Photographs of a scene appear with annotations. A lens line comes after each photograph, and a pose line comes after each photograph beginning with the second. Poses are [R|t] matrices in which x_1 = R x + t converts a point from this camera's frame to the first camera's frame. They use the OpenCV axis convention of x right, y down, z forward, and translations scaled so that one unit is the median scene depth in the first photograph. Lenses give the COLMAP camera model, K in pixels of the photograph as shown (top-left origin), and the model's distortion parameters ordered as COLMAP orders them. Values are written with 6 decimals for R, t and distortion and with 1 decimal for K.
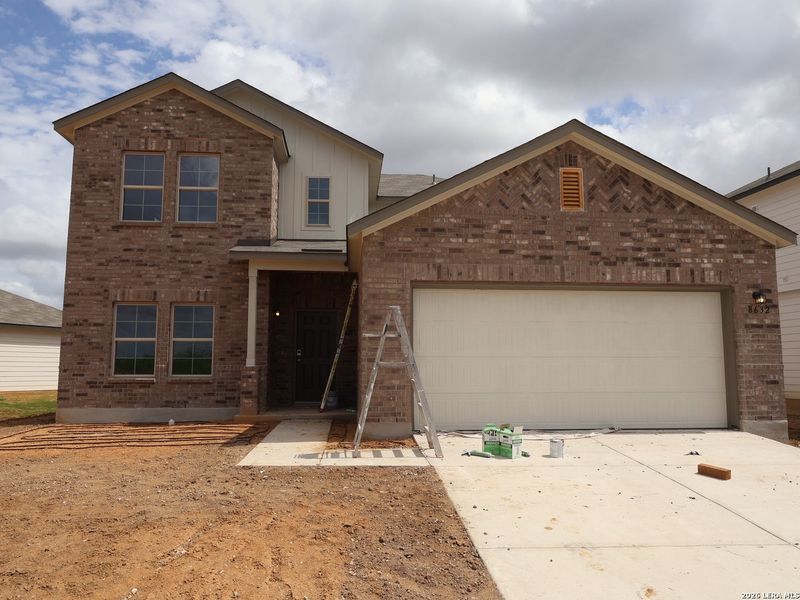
lens RADIAL K [[623.2, 0, 400.4], [0, 623.2, 311.0], [0, 0, 1]] dist [-0.004658, 0.002527]
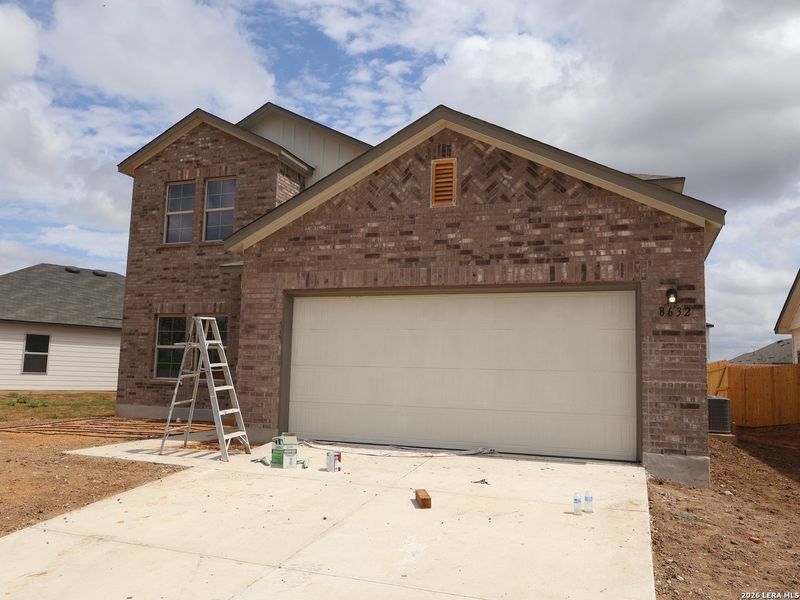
lens RADIAL K [[703.5, 0, 455.7], [0, 703.5, 311.5], [0, 0, 1]] dist [-0.000608, -0.001612]
pose [[0.893724, -0.018333, -0.448242, 0.725393], [0.015428, 0.999830, -0.010133, 0.002239], [0.448351, 0.002141, 0.893855, 0.093880]]
